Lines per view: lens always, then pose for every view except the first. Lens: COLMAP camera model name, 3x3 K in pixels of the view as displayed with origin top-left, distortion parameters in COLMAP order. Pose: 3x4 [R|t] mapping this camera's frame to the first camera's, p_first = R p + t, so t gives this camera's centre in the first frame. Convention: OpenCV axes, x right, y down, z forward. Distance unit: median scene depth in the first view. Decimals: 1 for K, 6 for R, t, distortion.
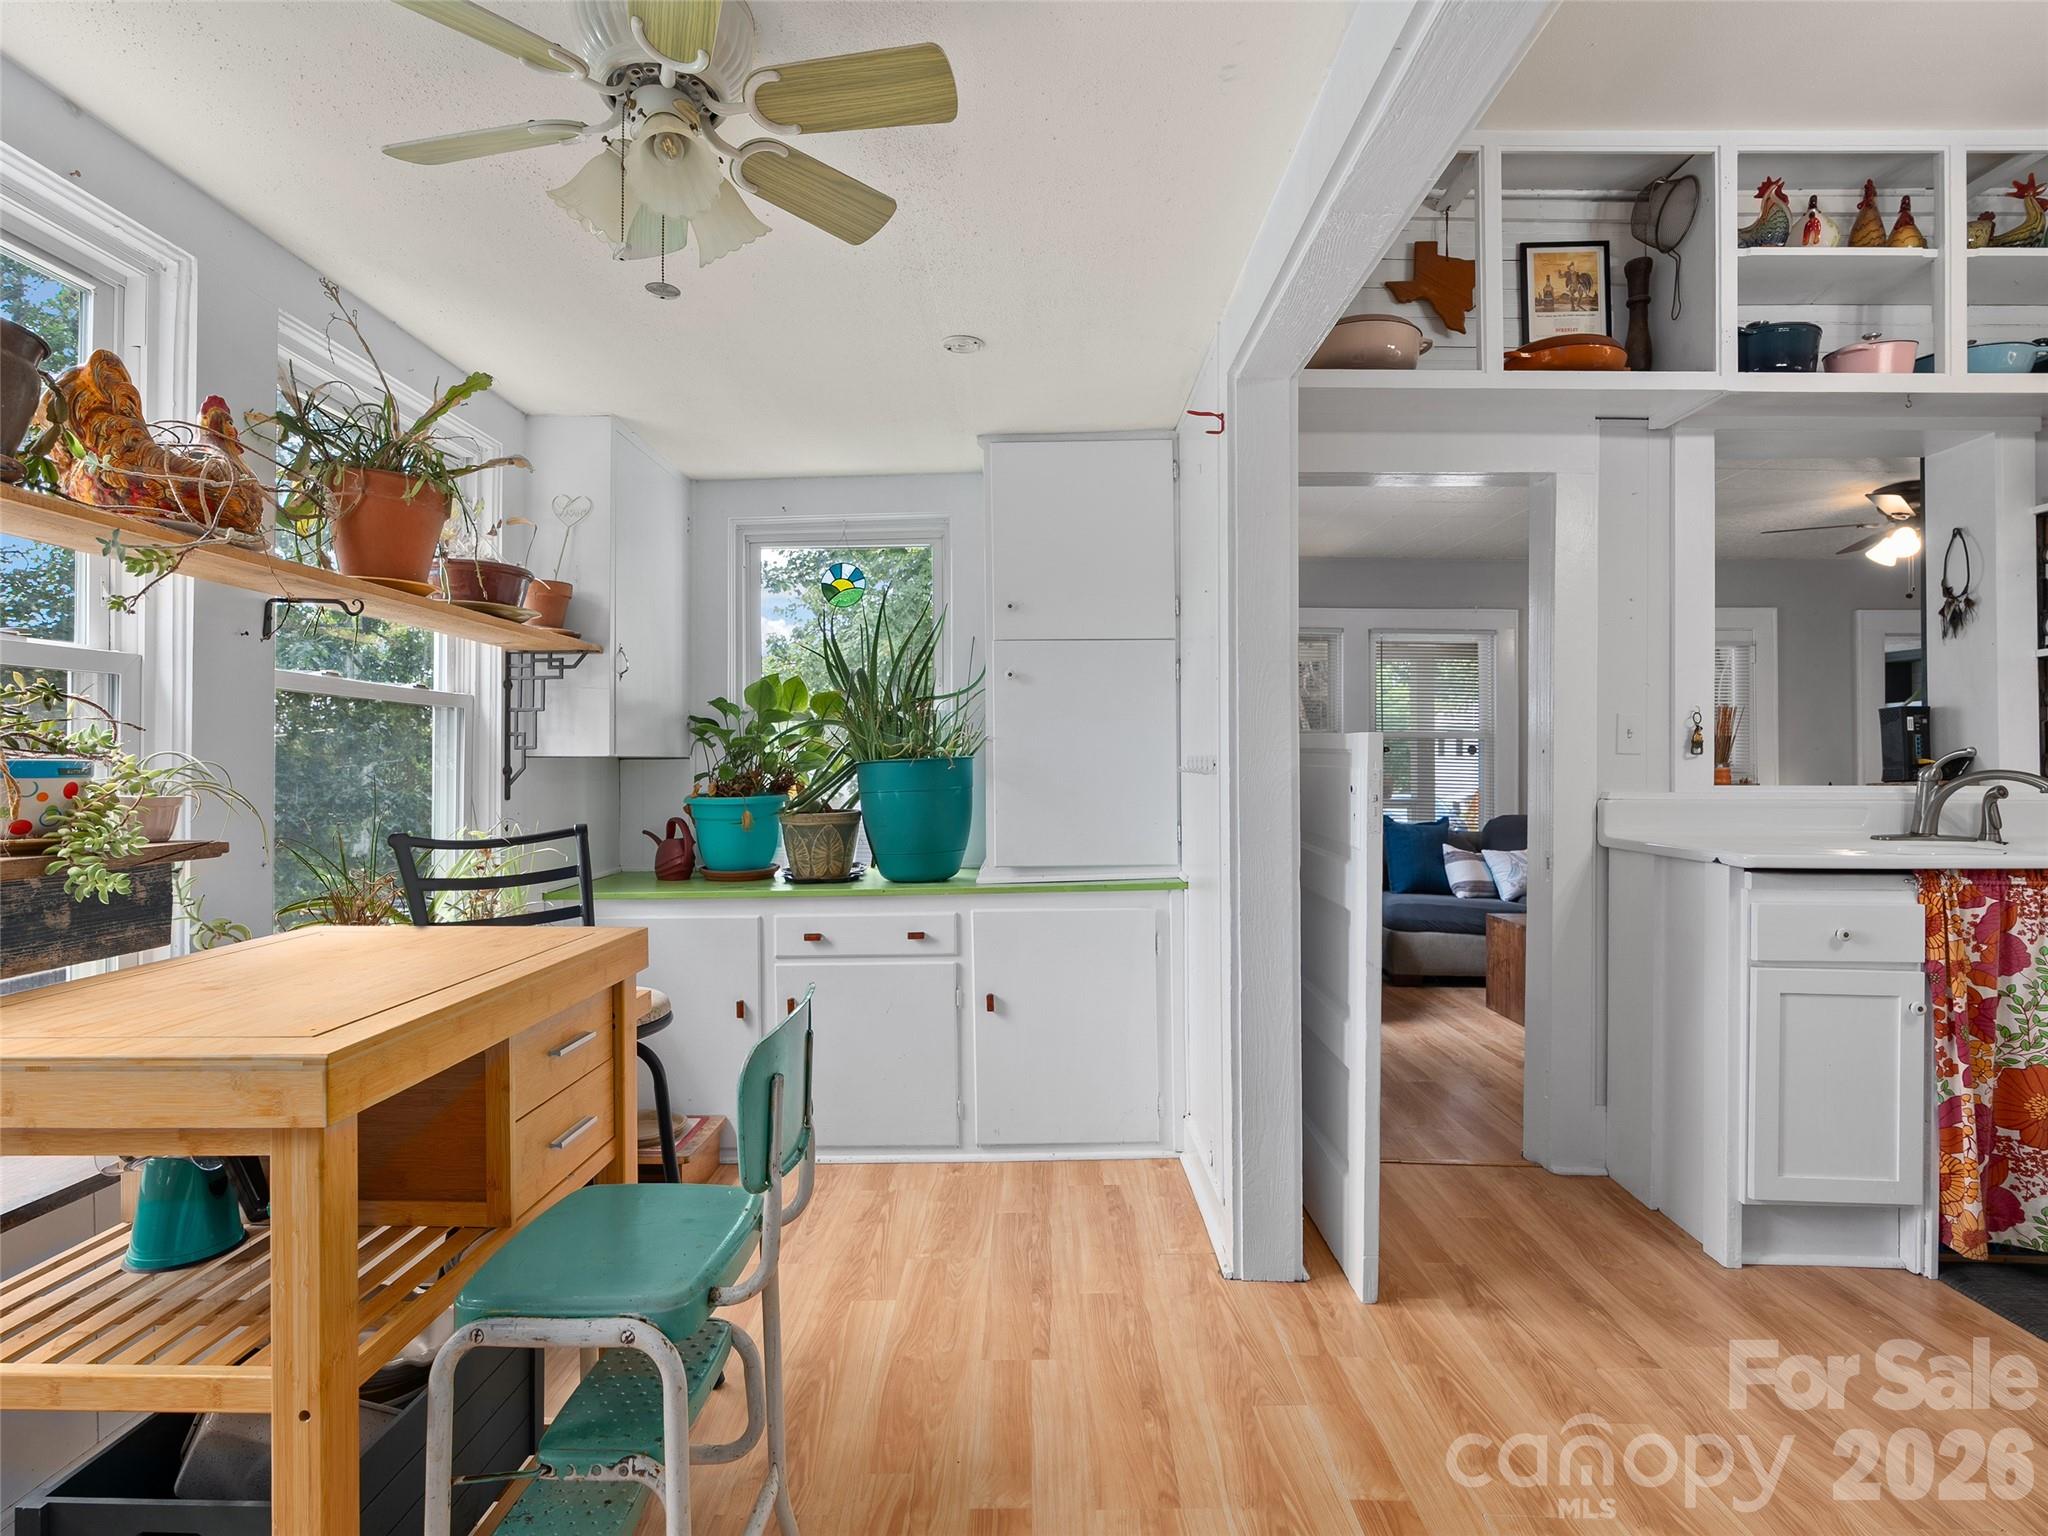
lens RADIAL K [[1040.3, 0, 1026.3], [0, 1040.3, 755.0], [0, 0, 1]] dist [-0.007520, 0.002956]
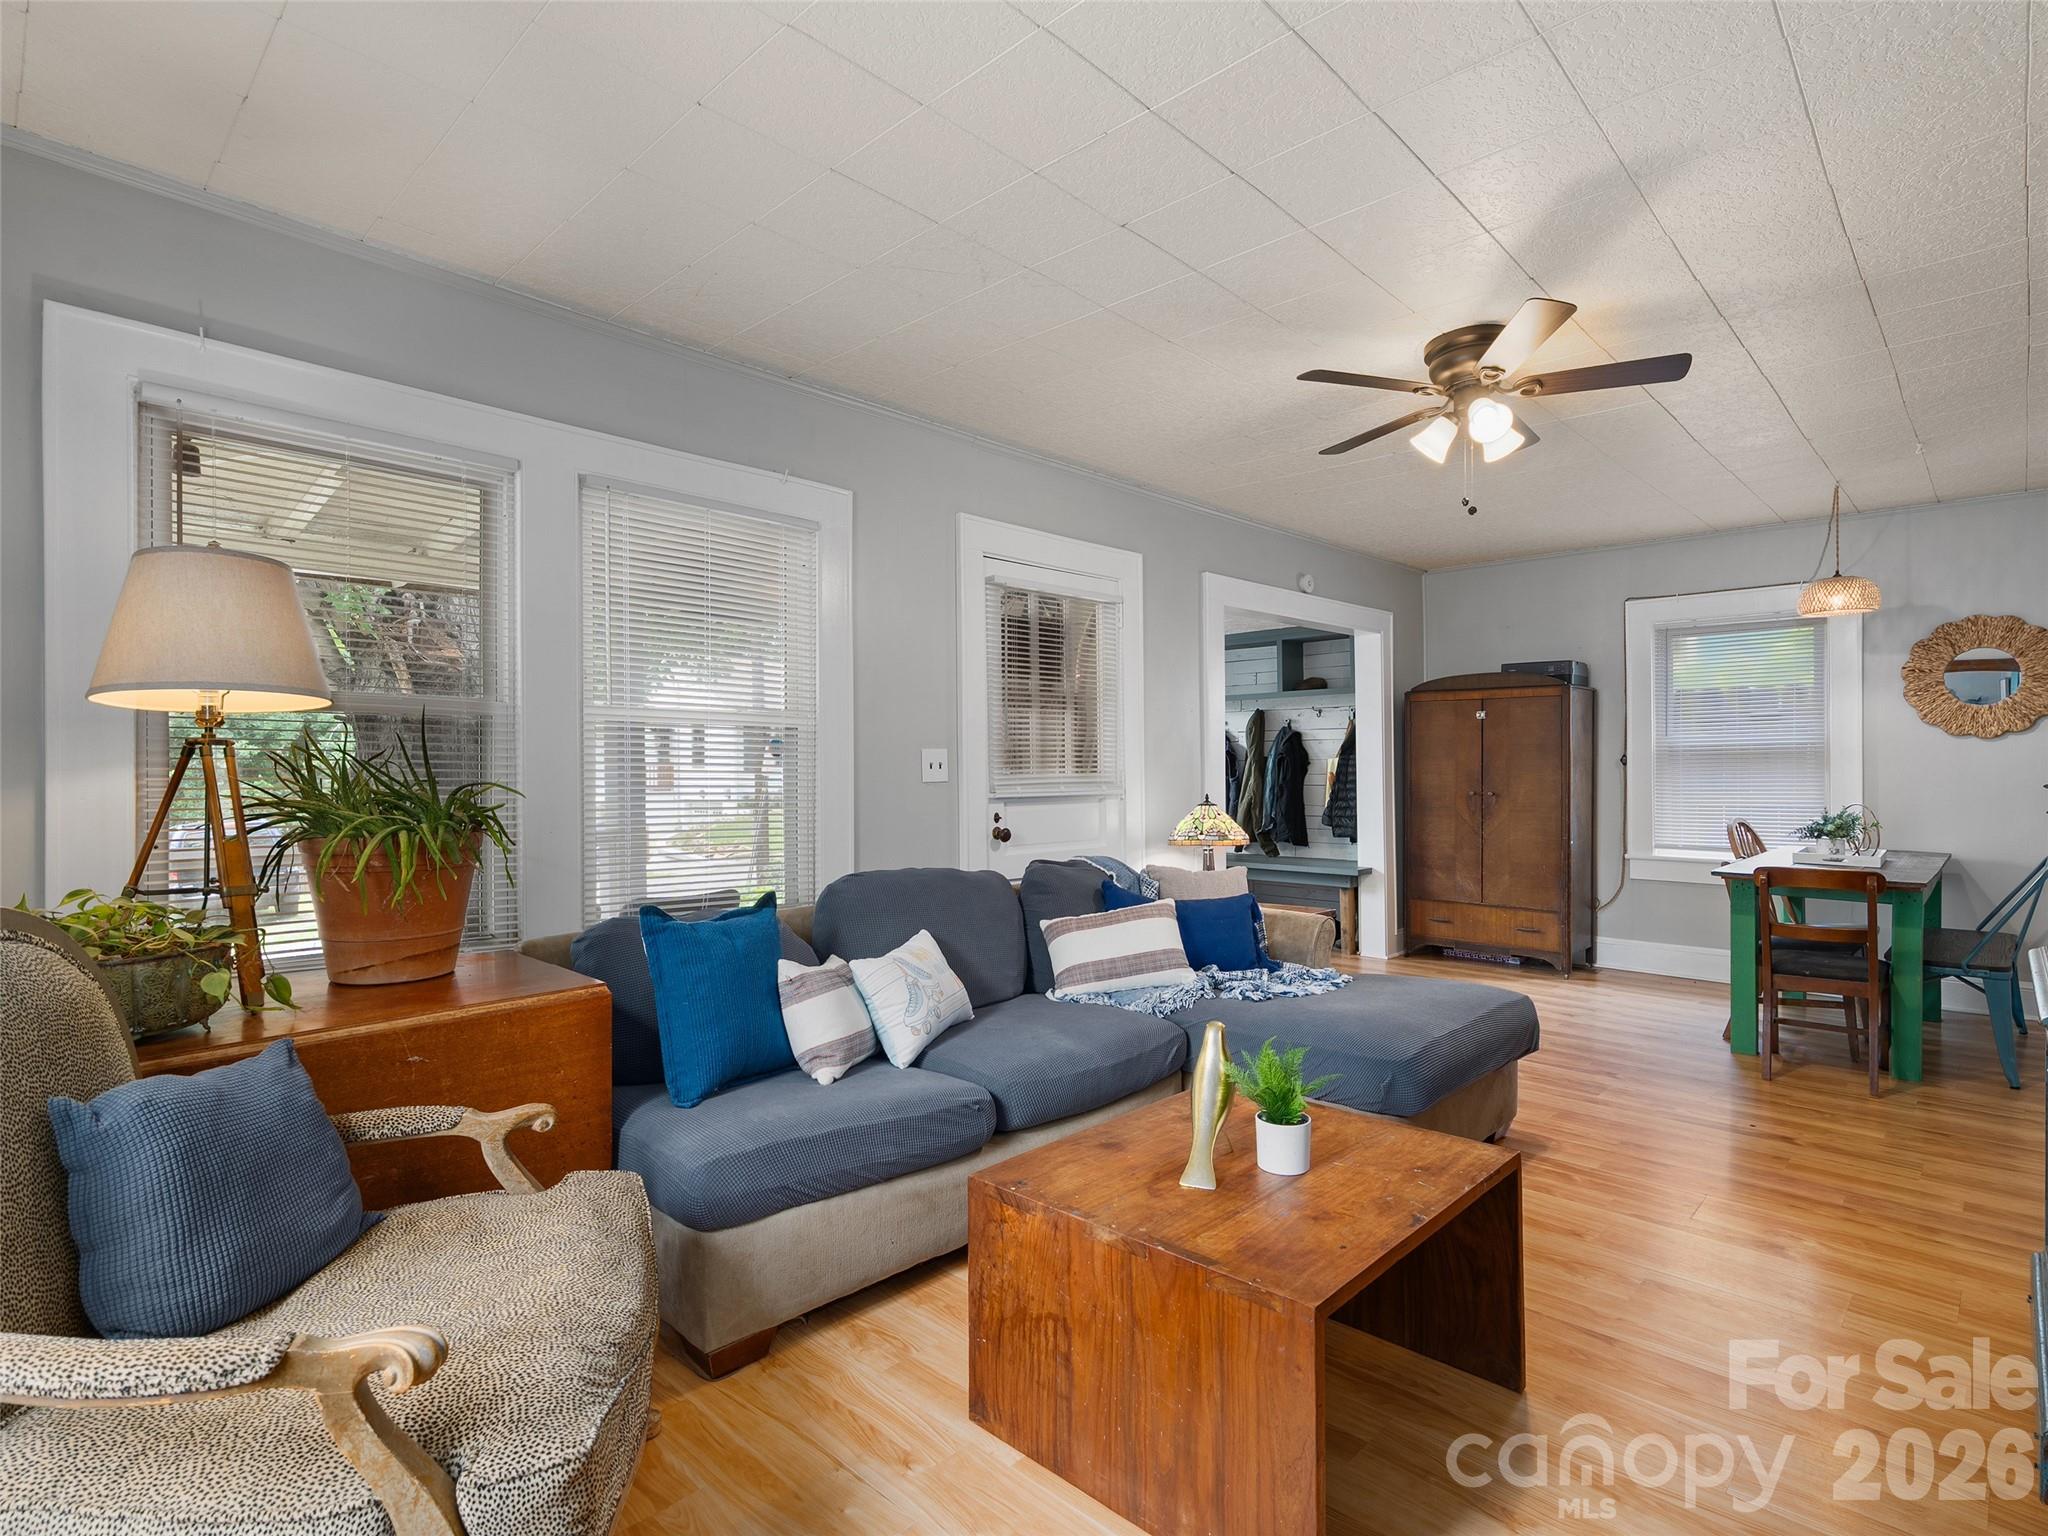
lens RADIAL K [[1040.3, 0, 1029.6], [0, 1040.3, 758.9], [0, 0, 1]] dist [-0.007520, 0.002956]
pose [[0.668249, -0.000542, 0.743938, 0.397346], [-0.002577, 0.999992, 0.003044, 0.001646], [-0.743934, -0.003951, 0.668242, 1.679383]]
